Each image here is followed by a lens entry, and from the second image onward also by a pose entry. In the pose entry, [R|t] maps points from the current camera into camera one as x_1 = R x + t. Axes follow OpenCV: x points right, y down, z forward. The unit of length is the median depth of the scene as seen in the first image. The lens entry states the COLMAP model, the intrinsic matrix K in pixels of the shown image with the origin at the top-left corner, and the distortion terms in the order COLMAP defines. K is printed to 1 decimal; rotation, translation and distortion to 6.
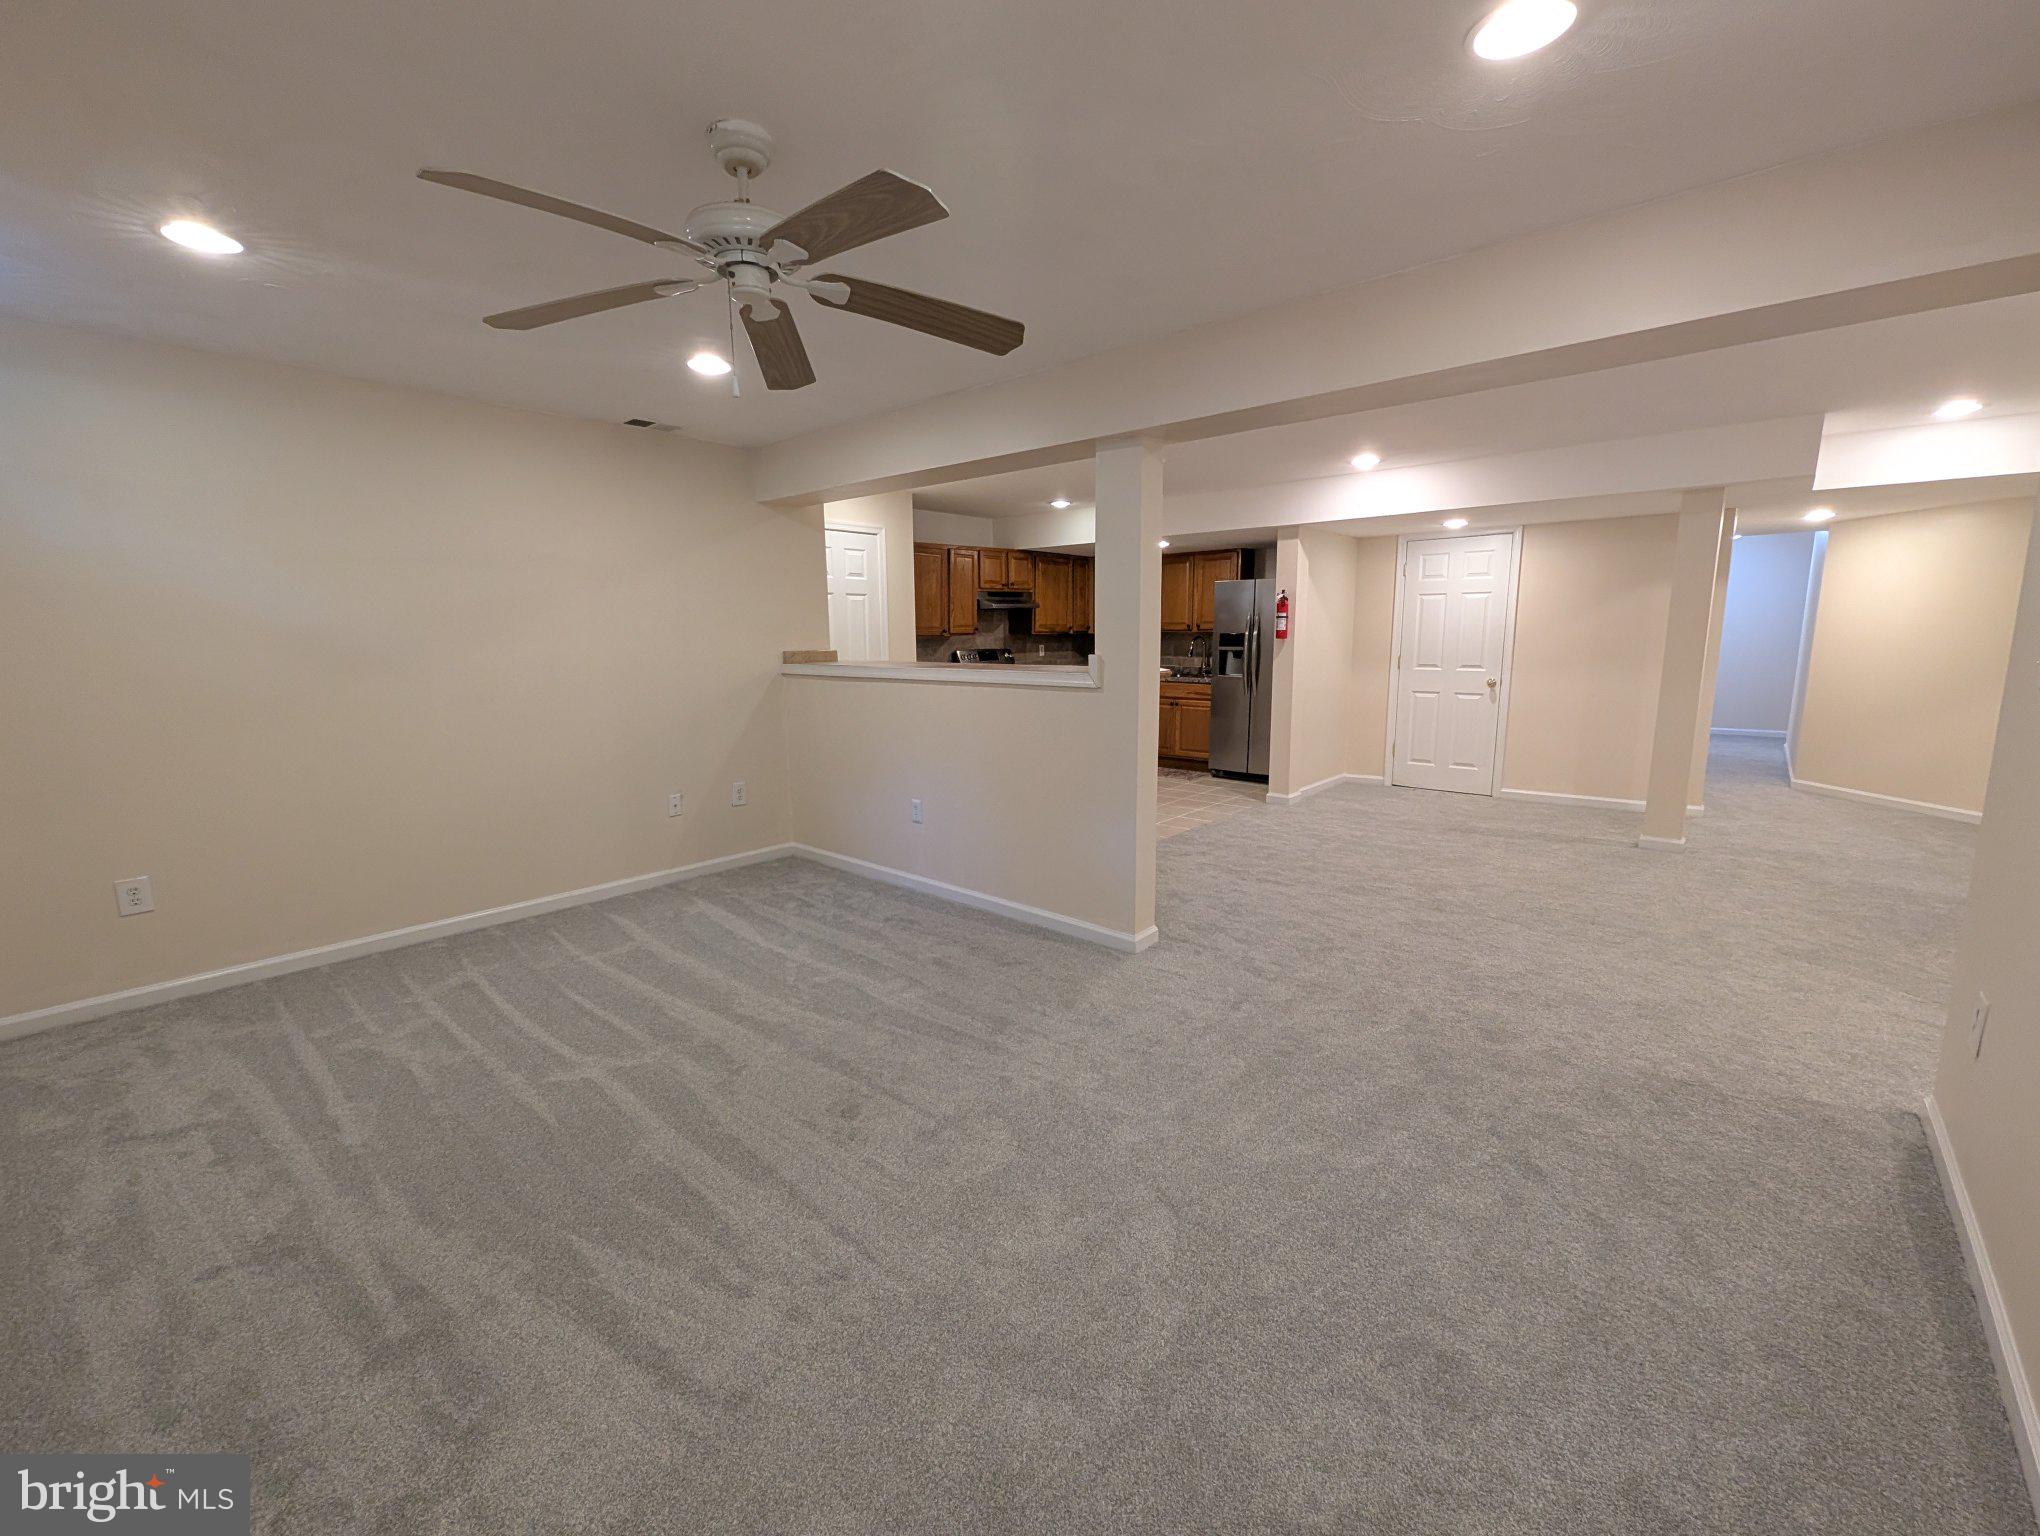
lens RADIAL K [[843.4, 0, 1017.9], [0, 843.4, 770.4], [0, 0, 1]] dist [0.003025, -0.002590]
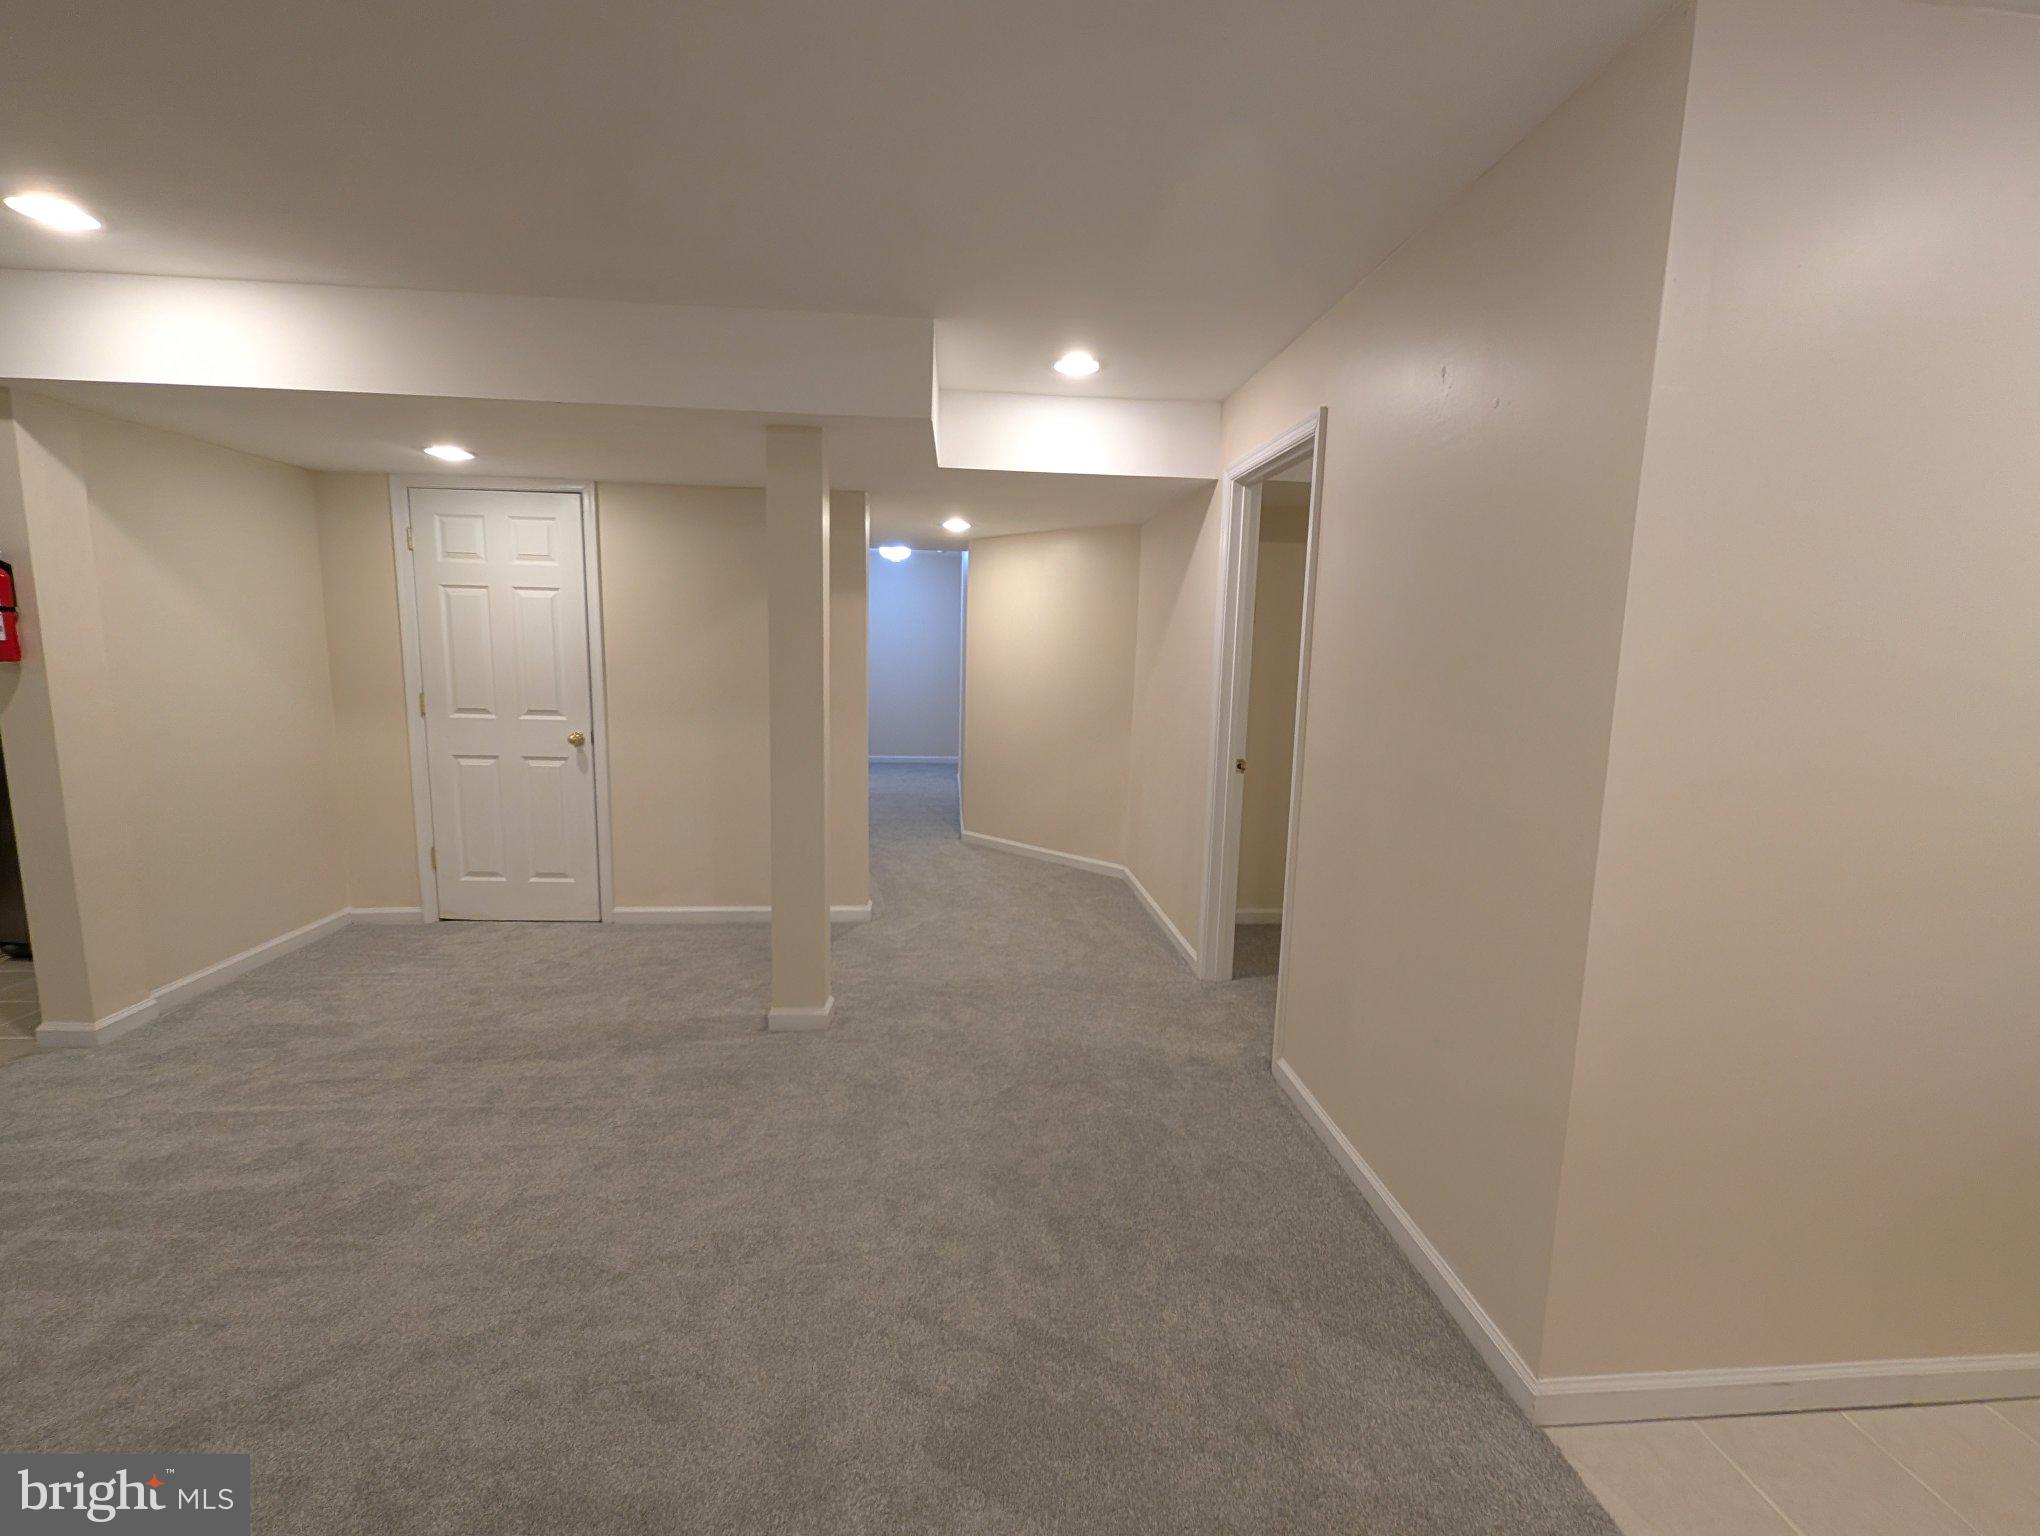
lens RADIAL K [[843.4, 0, 1019.7], [0, 843.4, 775.7], [0, 0, 1]] dist [0.003025, -0.002590]
pose [[0.696994, -0.077234, 0.712906, 0.324136], [0.082997, 0.996190, 0.026780, -0.062901], [-0.712258, 0.040503, 0.700749, 0.325702]]
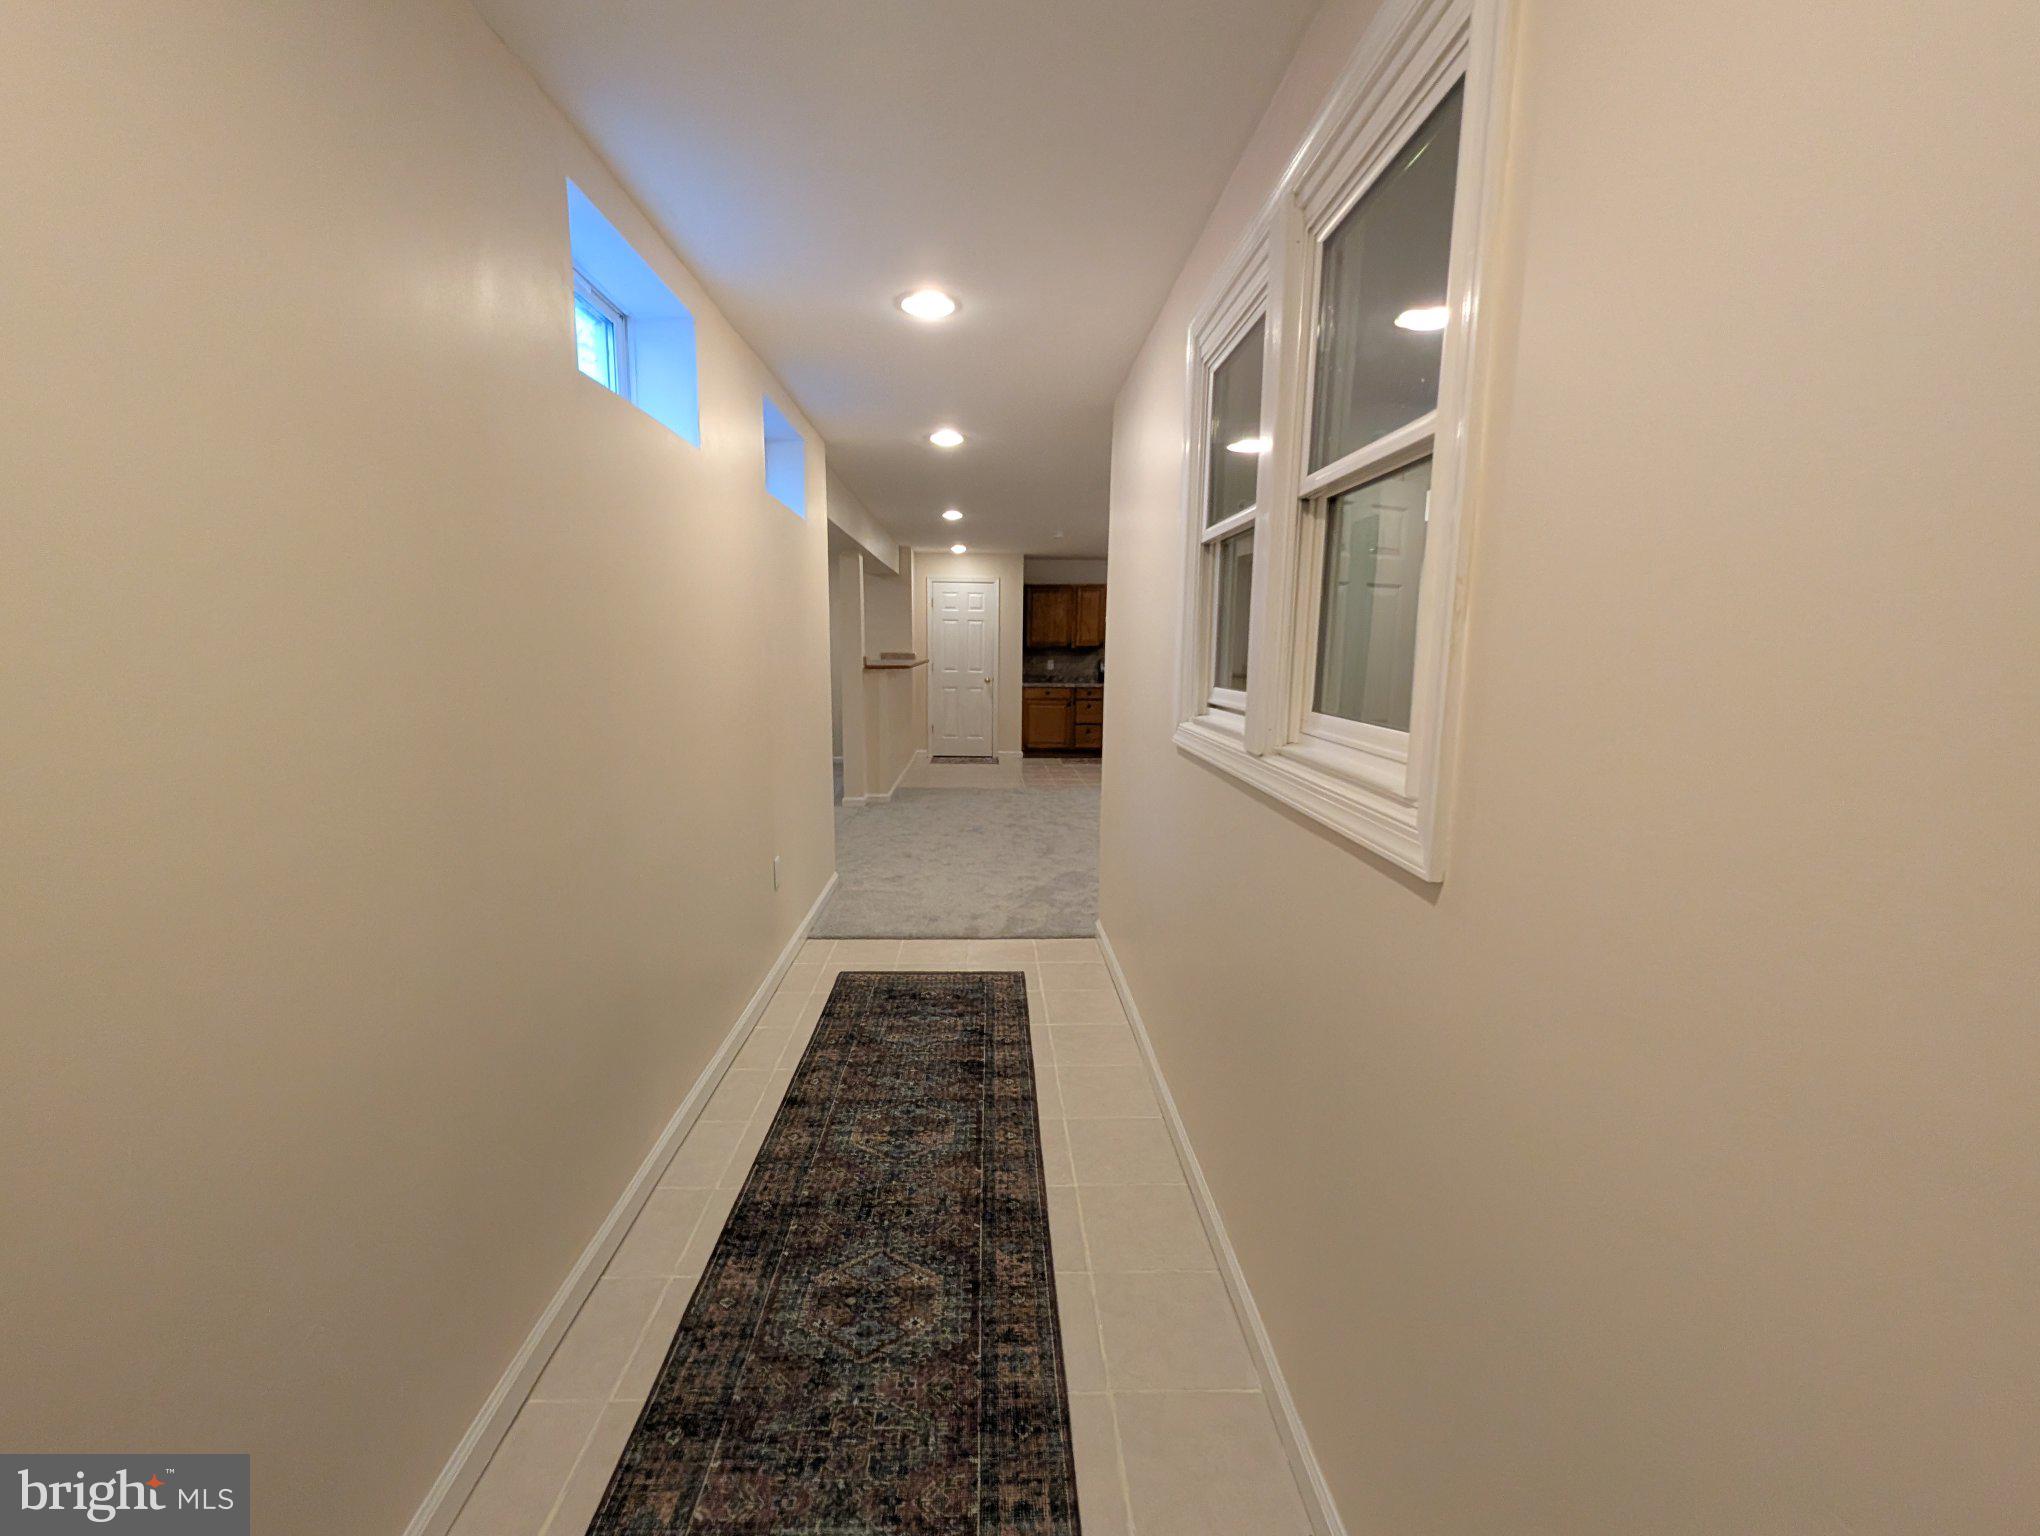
lens RADIAL K [[843.4, 0, 1012.3], [0, 843.4, 768.9], [0, 0, 1]] dist [0.003025, -0.002590]
pose [[0.681868, 0.123549, -0.720966, 0.909327], [-0.135237, 0.989934, 0.041739, -0.003200], [0.718866, 0.069041, 0.691712, -0.041559]]
